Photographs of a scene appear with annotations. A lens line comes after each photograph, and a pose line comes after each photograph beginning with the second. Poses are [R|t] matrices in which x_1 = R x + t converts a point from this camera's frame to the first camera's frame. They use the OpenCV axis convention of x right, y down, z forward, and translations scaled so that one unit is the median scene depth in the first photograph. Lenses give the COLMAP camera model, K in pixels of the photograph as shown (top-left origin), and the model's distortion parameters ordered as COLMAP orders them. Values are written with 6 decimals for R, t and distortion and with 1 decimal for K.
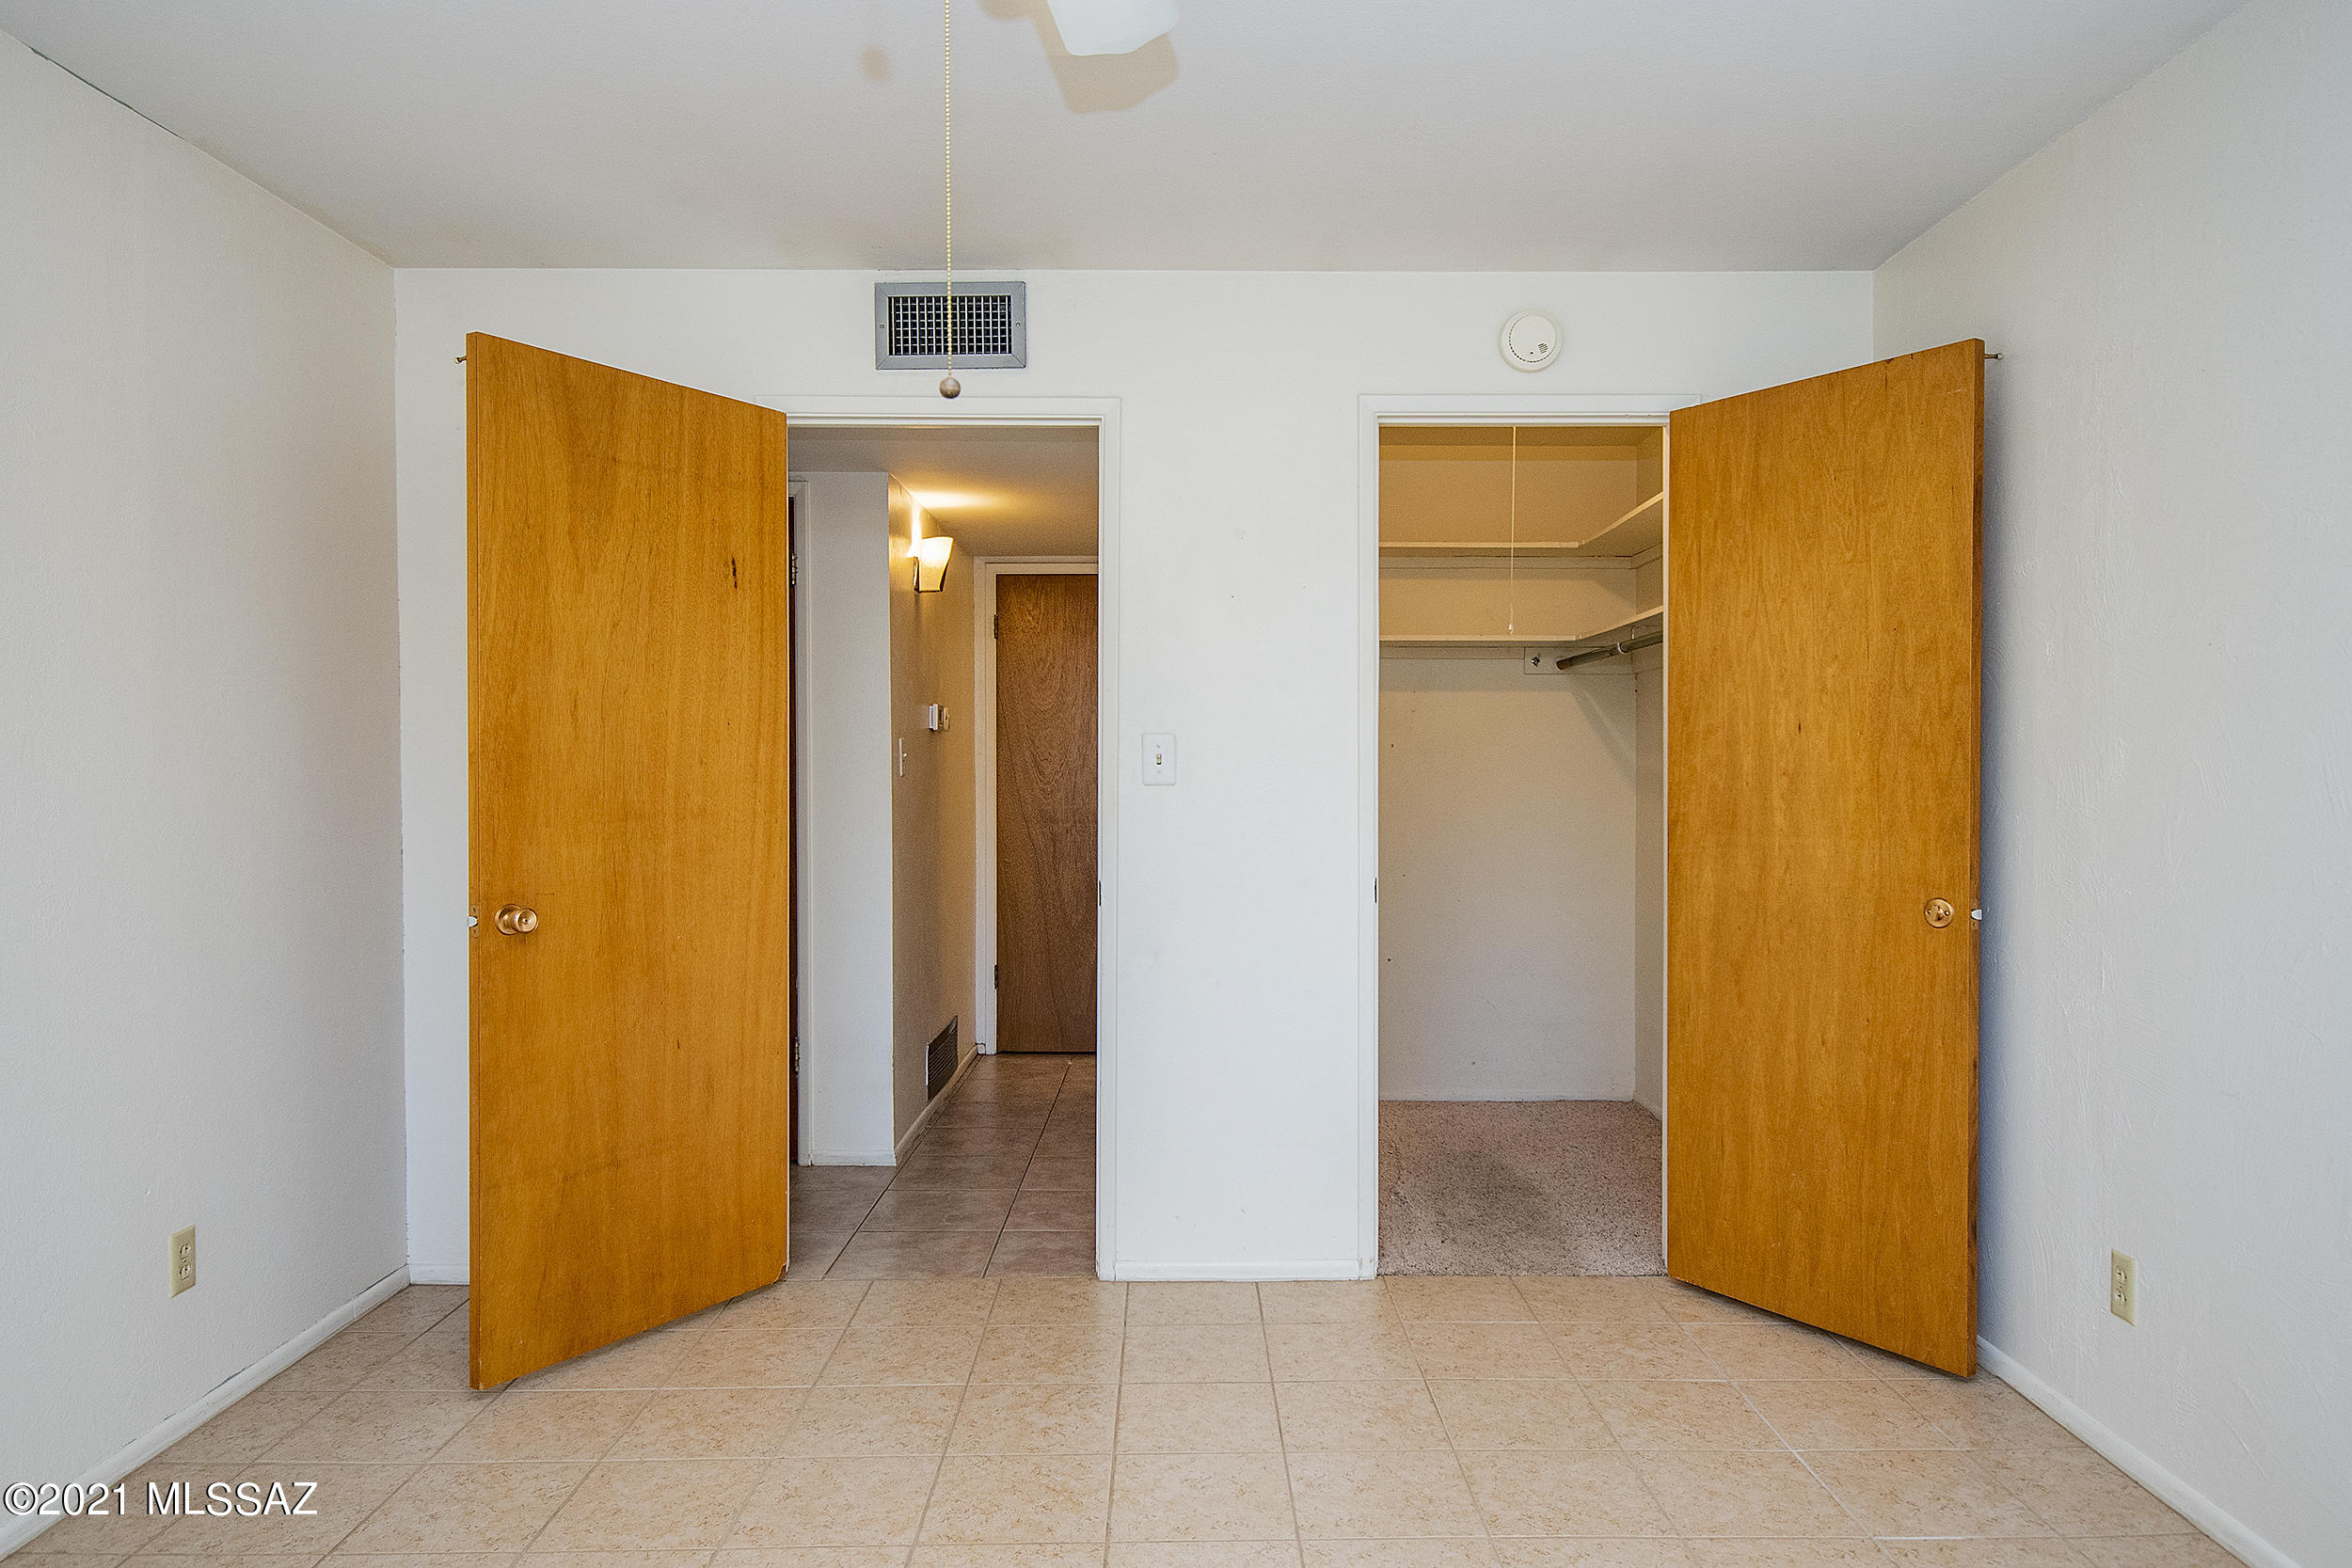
lens RADIAL K [[1560.9, 0, 1233.1], [0, 1560.9, 775.0], [0, 0, 1]] dist [0.020648, -0.021550]
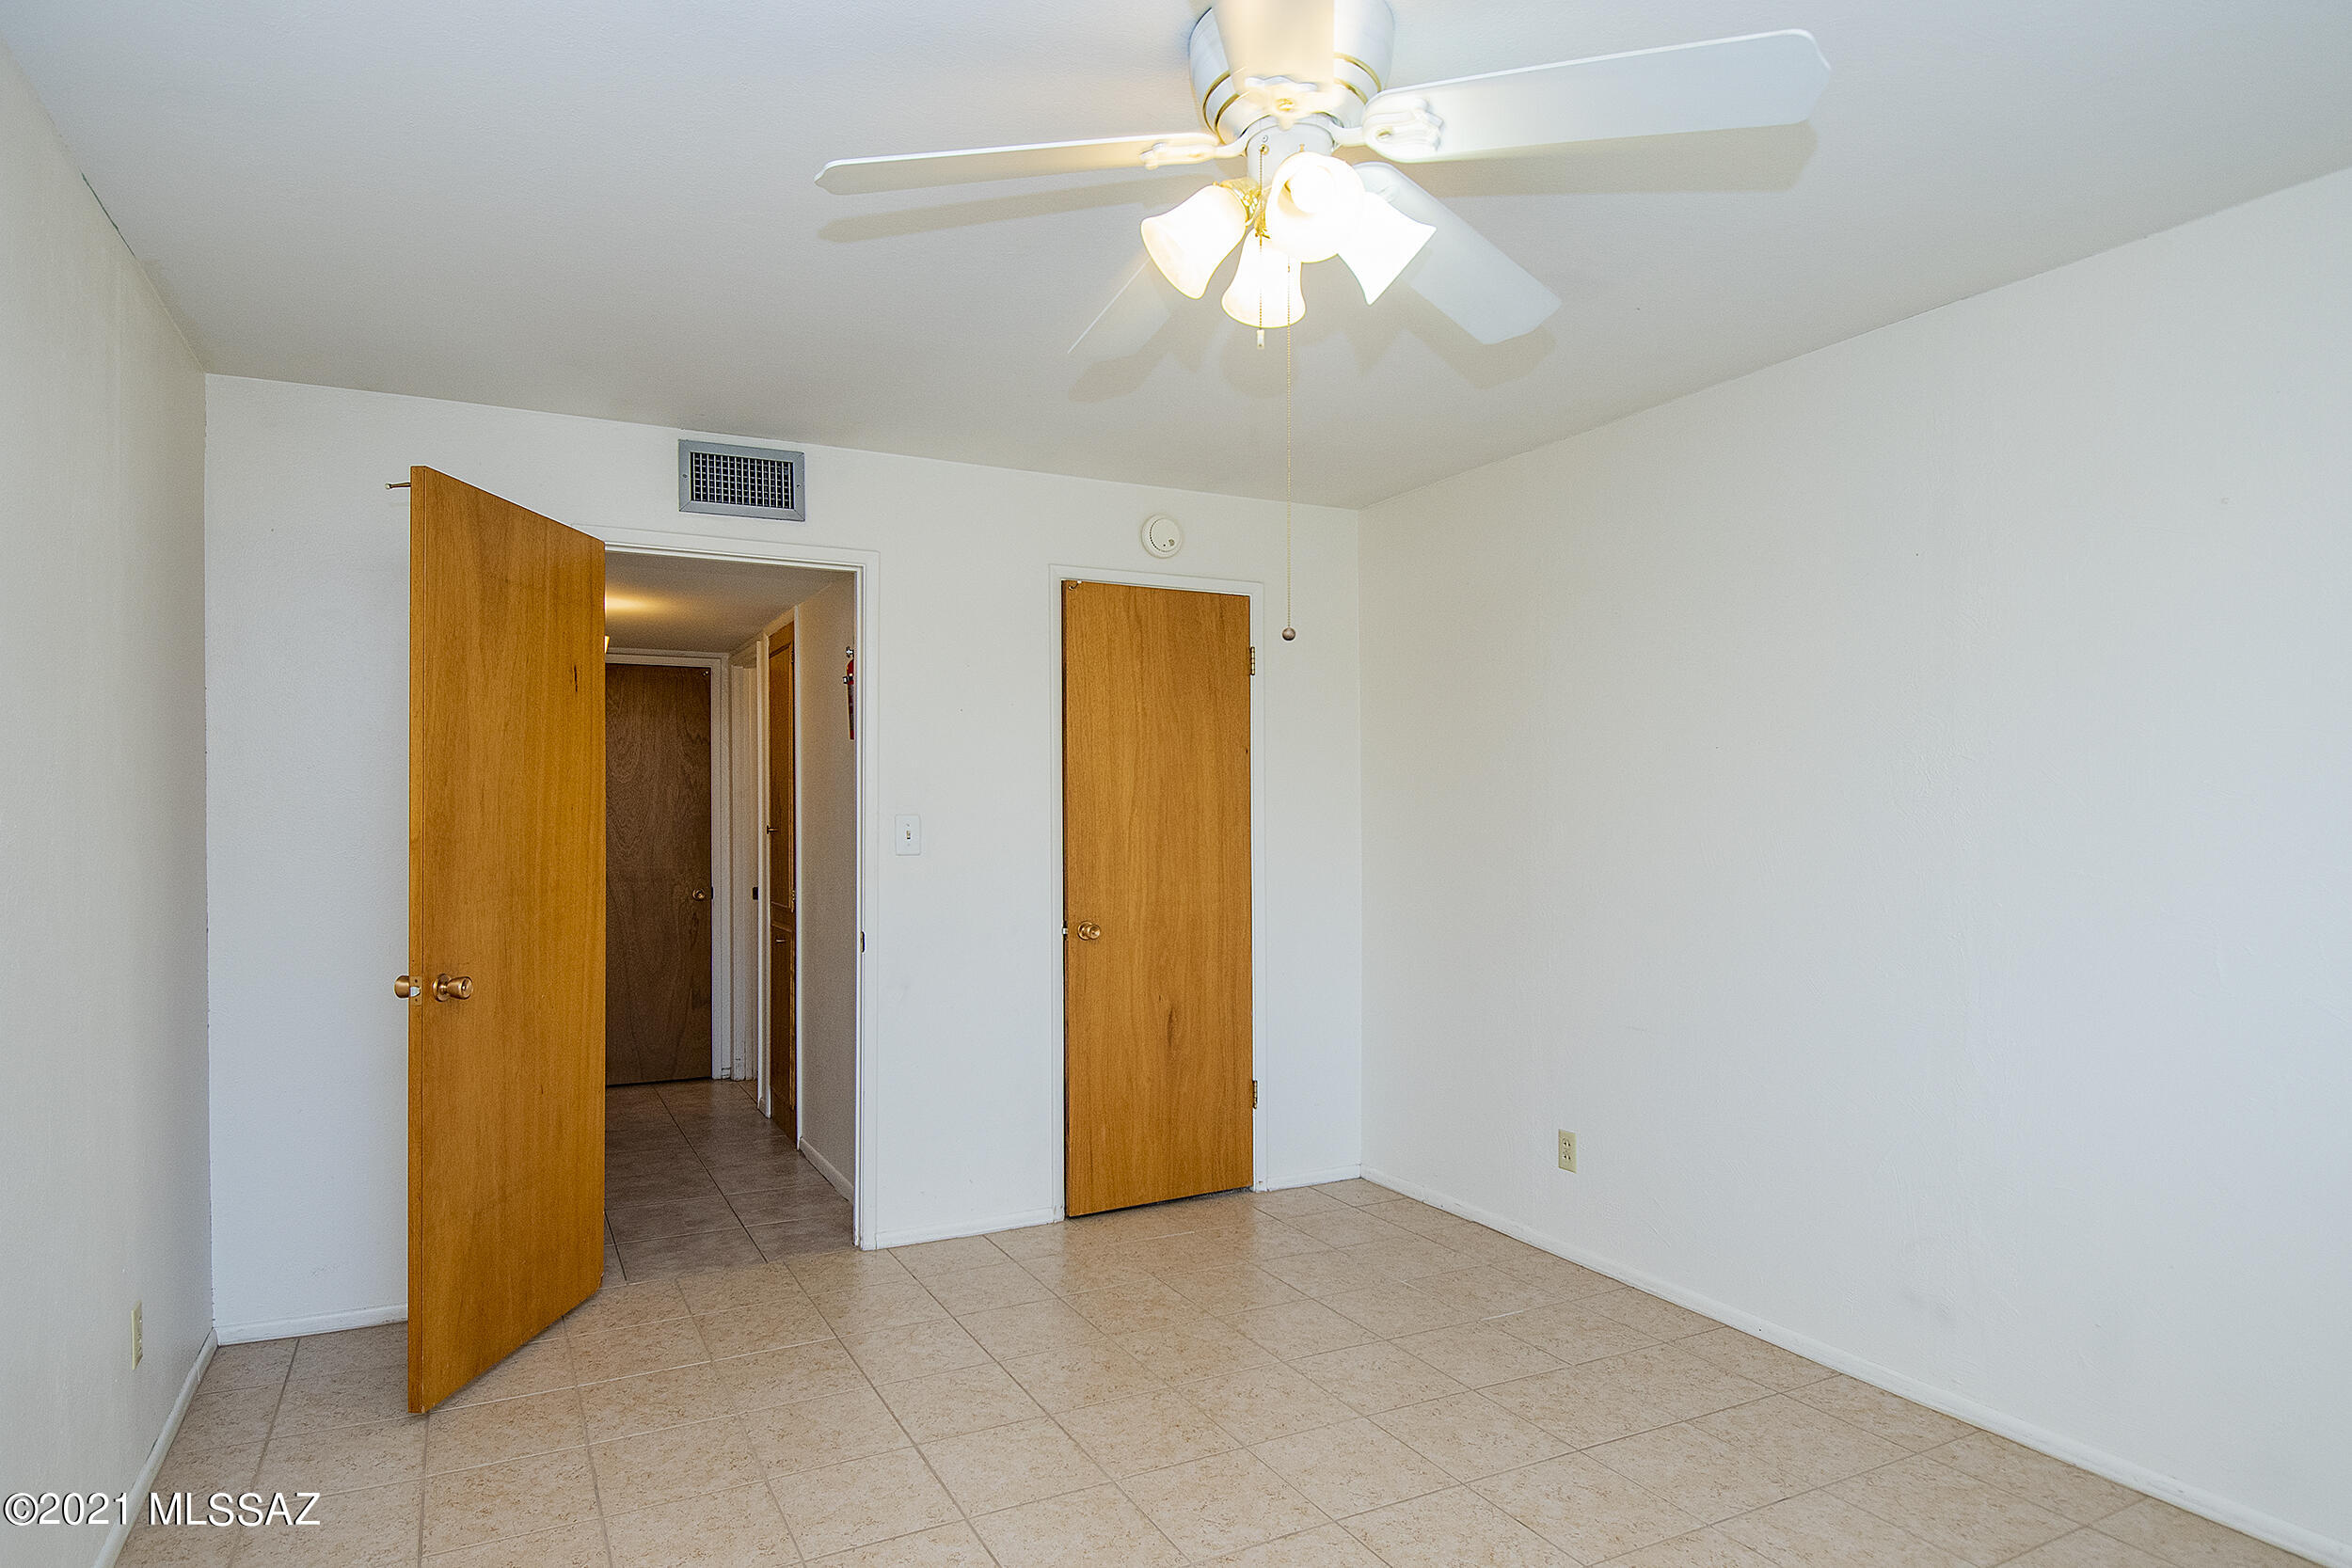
lens RADIAL K [[1325.8, 0, 1144.6], [0, 1325.8, 797.2], [0, 0, 1]] dist [0.025185, -0.034314]
pose [[0.899244, 0.005093, 0.437418, -0.365791], [0.003564, 0.999814, -0.018968, -0.020789], [-0.437433, 0.018616, 0.899058, -0.068181]]
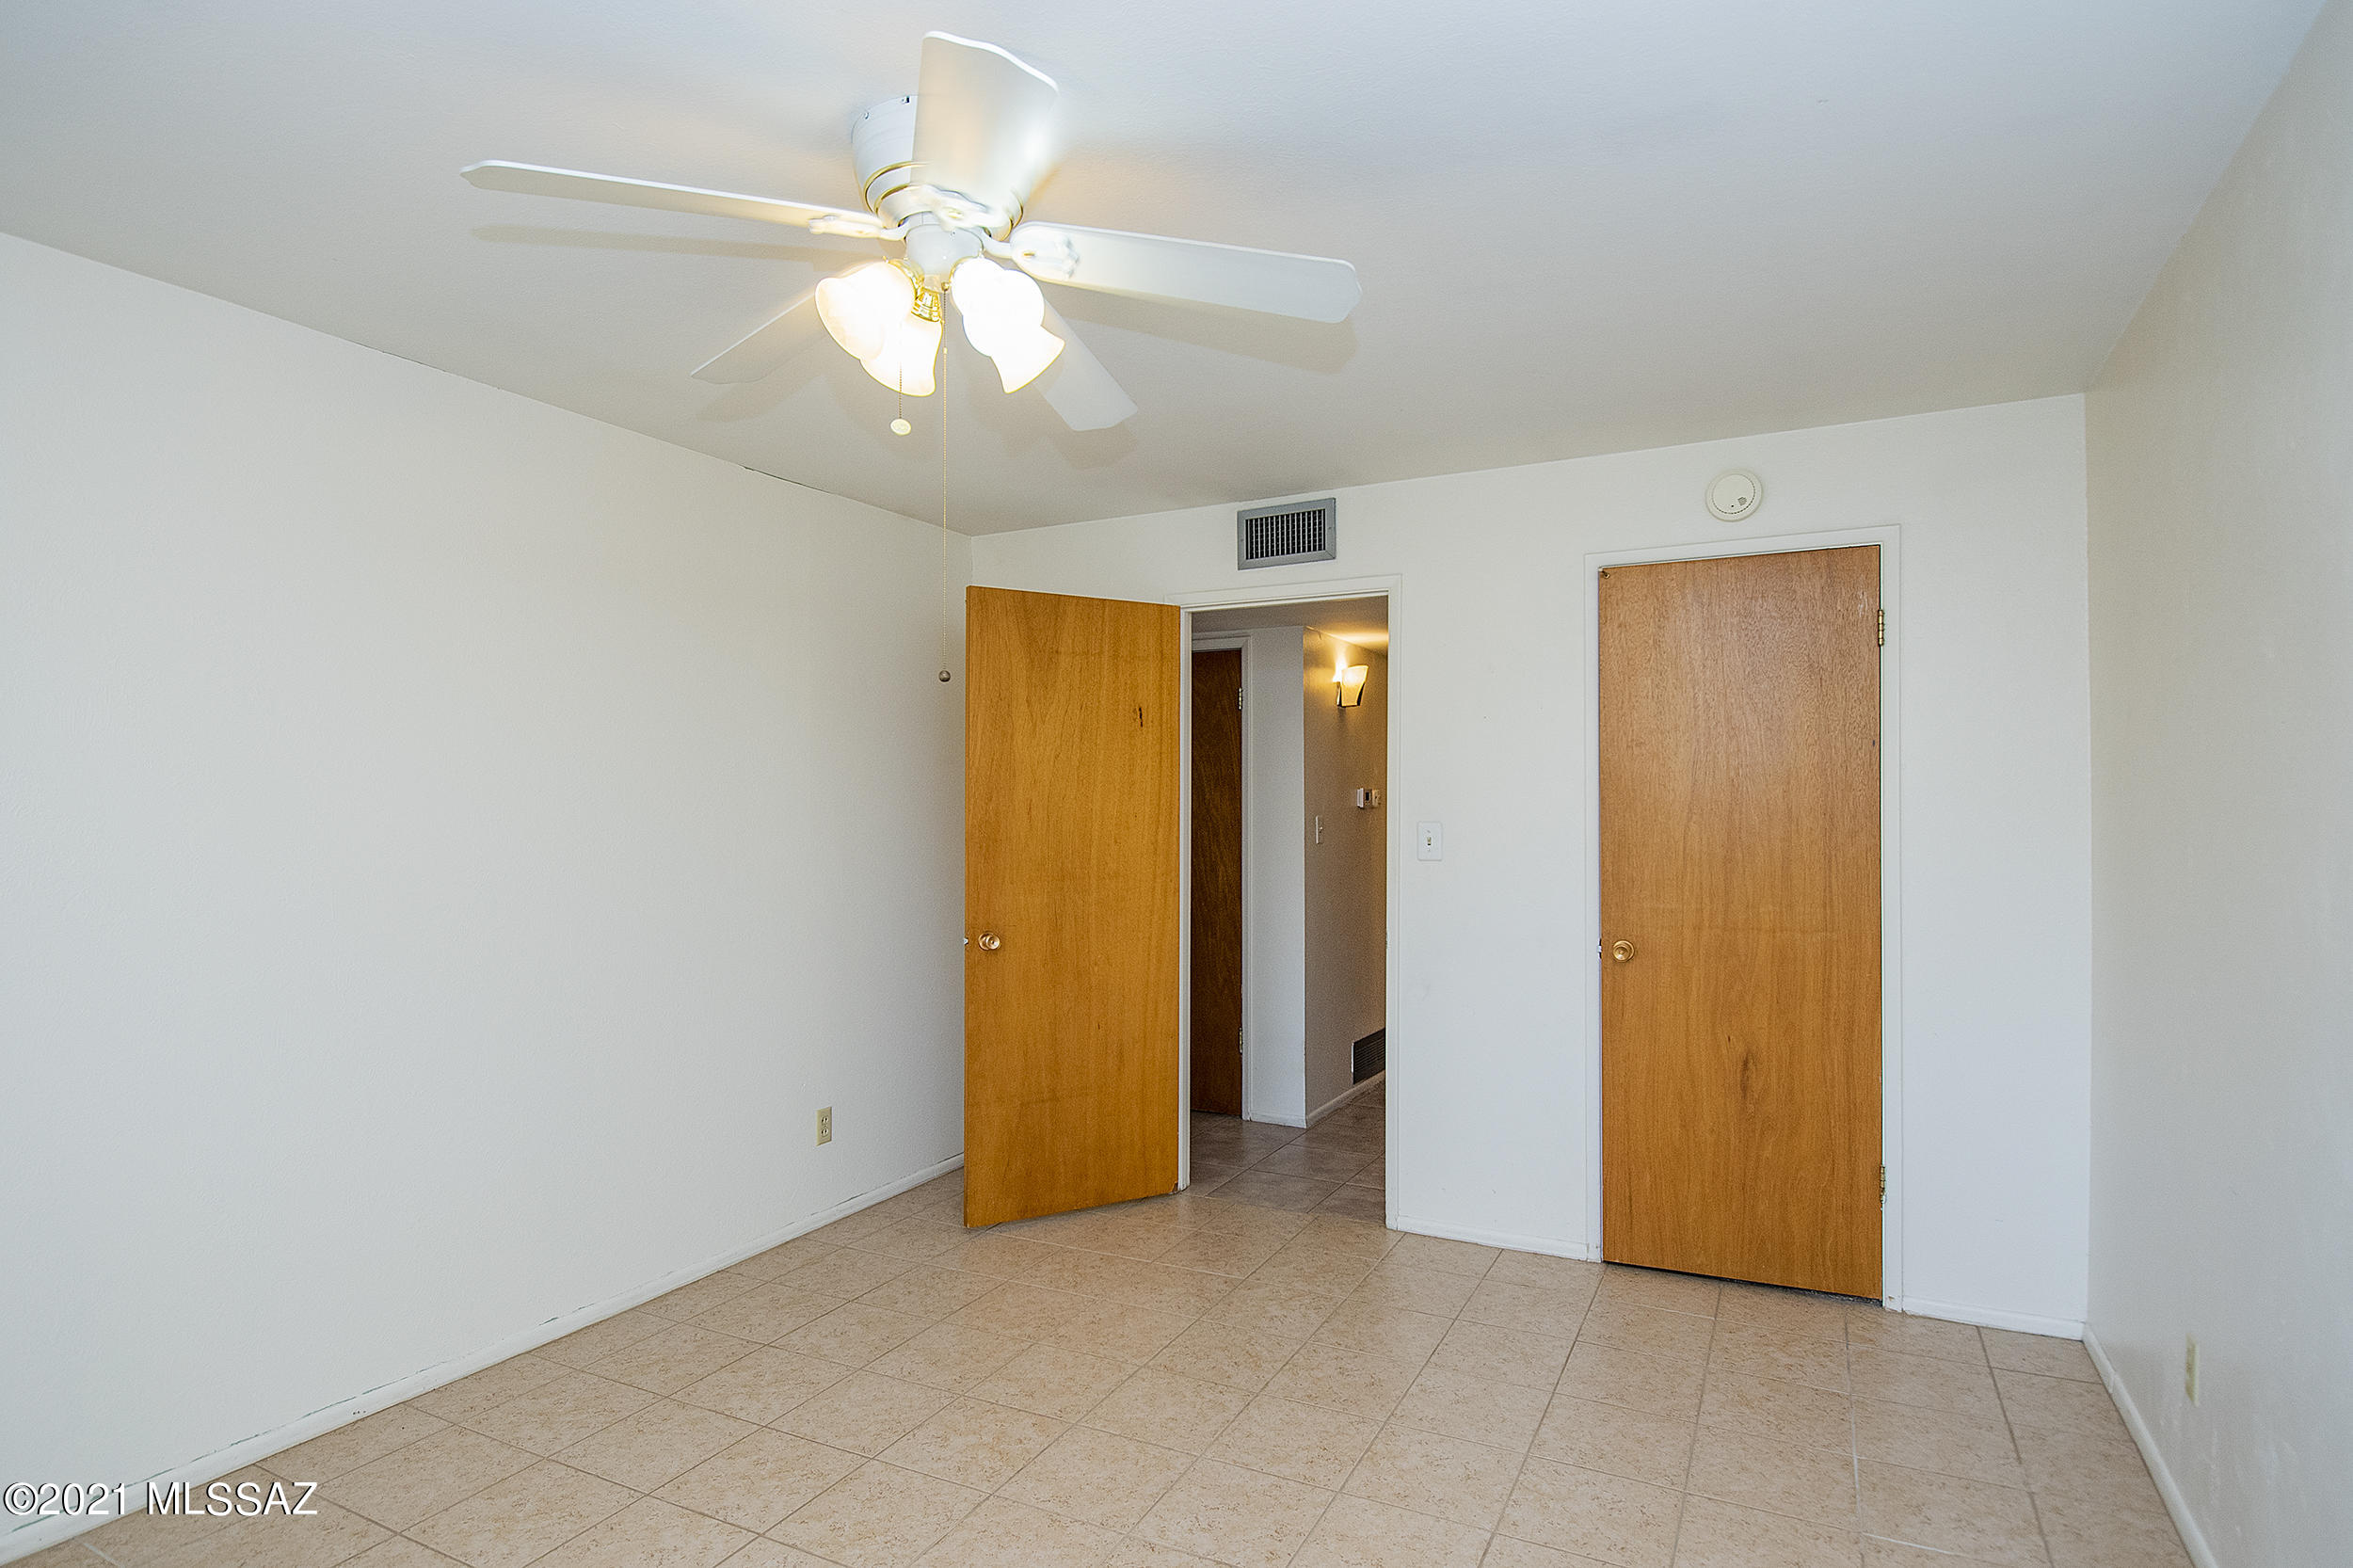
lens RADIAL K [[1289.1, 0, 1176.5], [0, 1289.1, 784.0], [0, 0, 1]] dist [0.023773, -0.031480]
pose [[0.875188, -0.009010, -0.483698, 0.310937], [-0.002433, 0.999732, -0.023026, -0.034710], [0.483776, 0.021329, 0.874932, -0.073255]]
